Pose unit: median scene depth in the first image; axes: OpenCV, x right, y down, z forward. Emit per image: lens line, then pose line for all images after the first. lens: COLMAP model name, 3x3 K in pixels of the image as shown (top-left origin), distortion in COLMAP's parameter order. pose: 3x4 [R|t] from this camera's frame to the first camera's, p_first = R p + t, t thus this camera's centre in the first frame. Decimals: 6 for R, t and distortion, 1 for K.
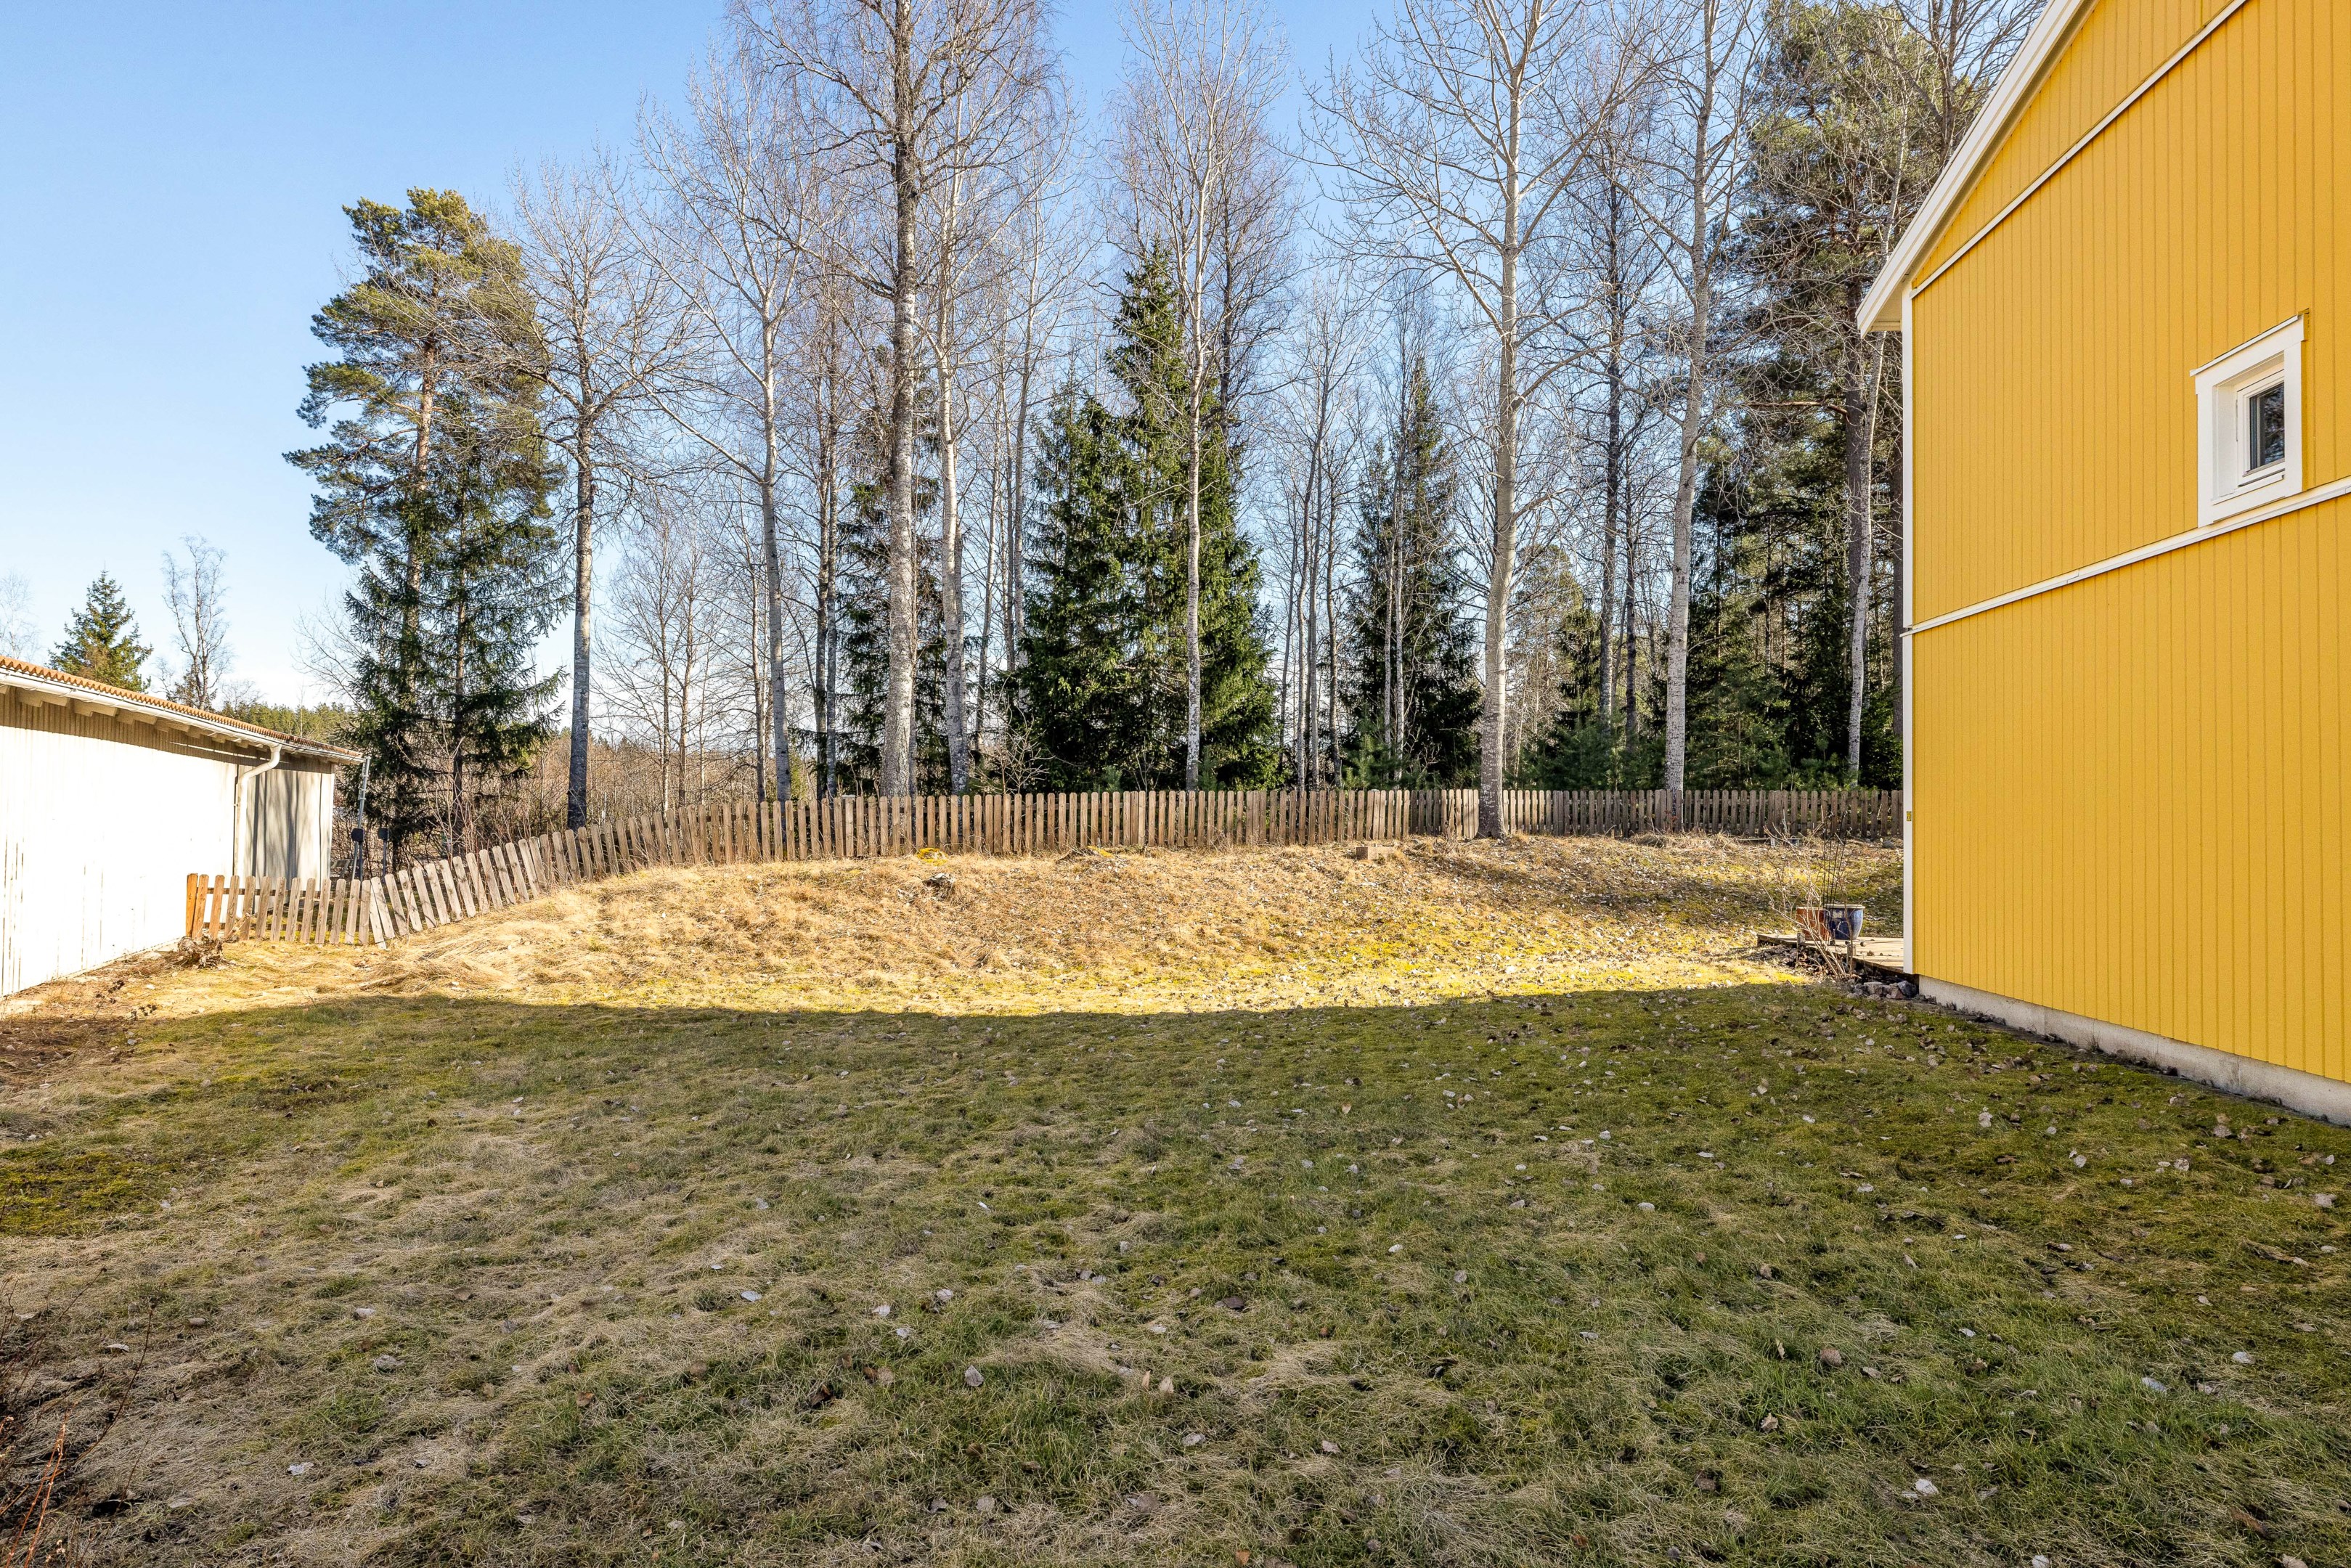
lens RADIAL K [[1457.5, 0, 1167.9], [0, 1457.5, 770.3], [0, 0, 1]] dist [-0.001639, -0.000418]
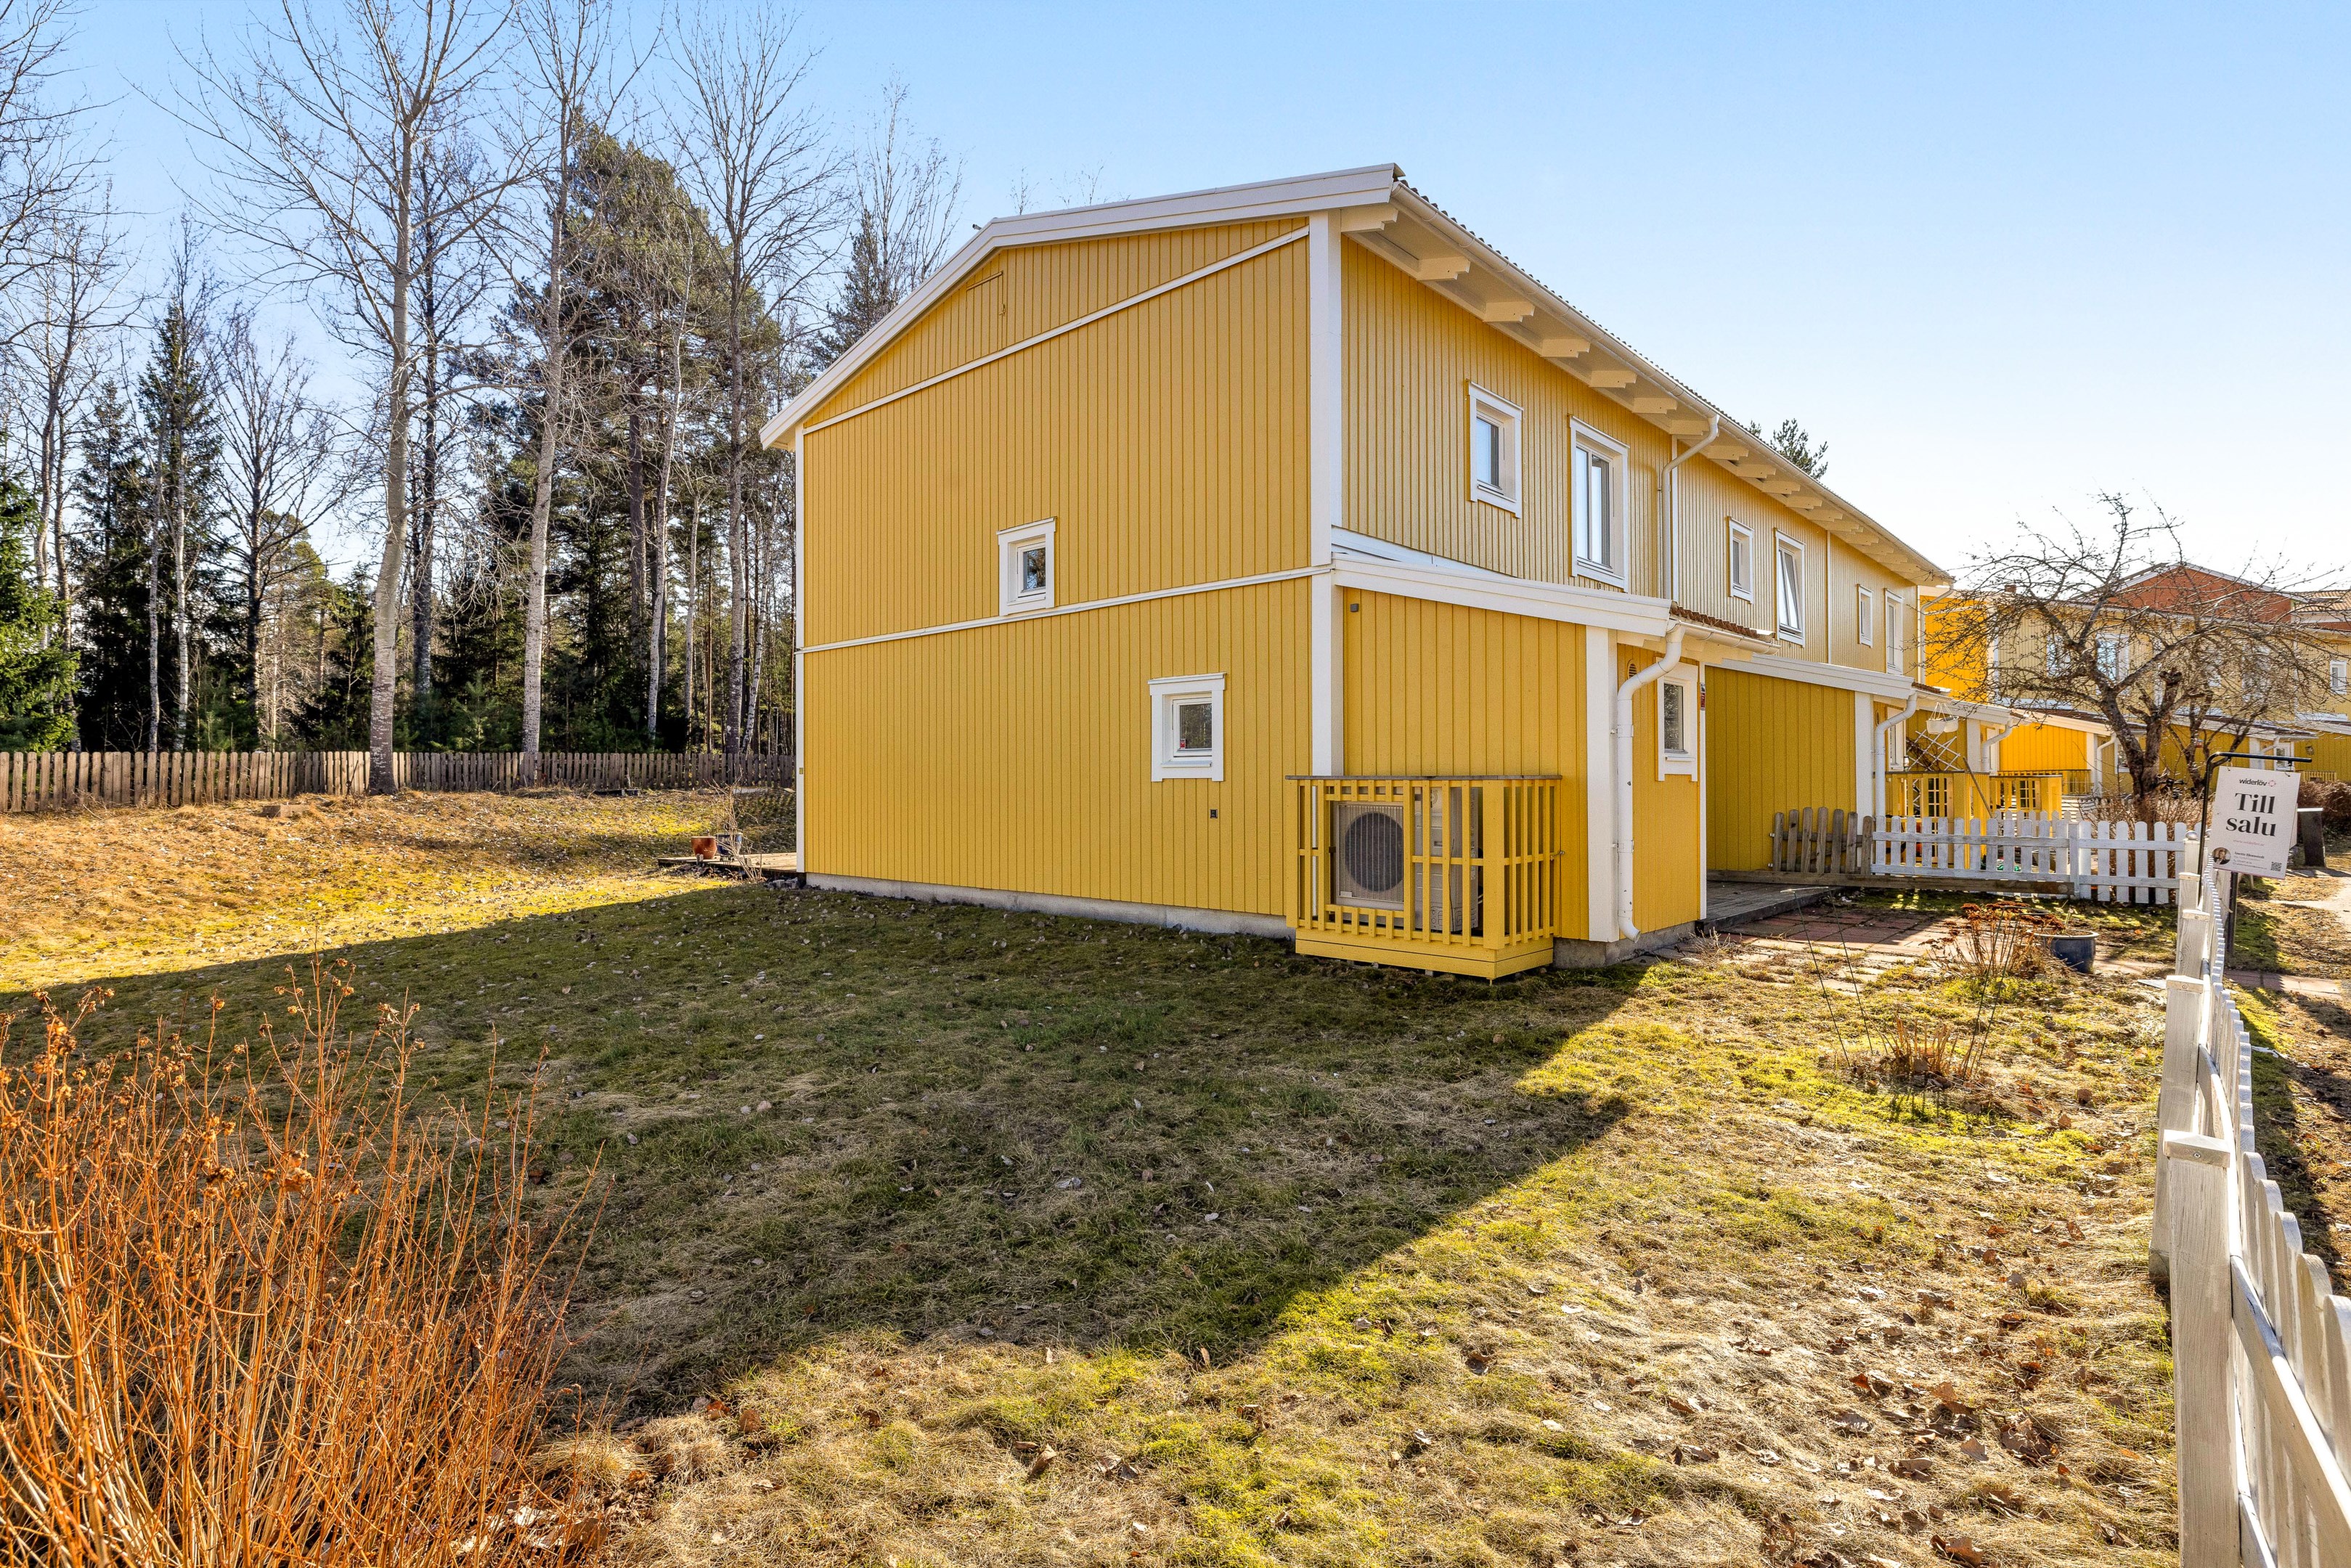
lens RADIAL K [[1161.3, 0, 1180.4], [0, 1161.3, 771.8], [0, 0, 1]] dist [-0.001415, 0.000069]
pose [[0.600068, -0.012210, 0.799856, -0.378860], [-0.013468, 0.999588, 0.025363, -0.007072], [-0.799836, -0.025992, 0.599656, -0.098613]]
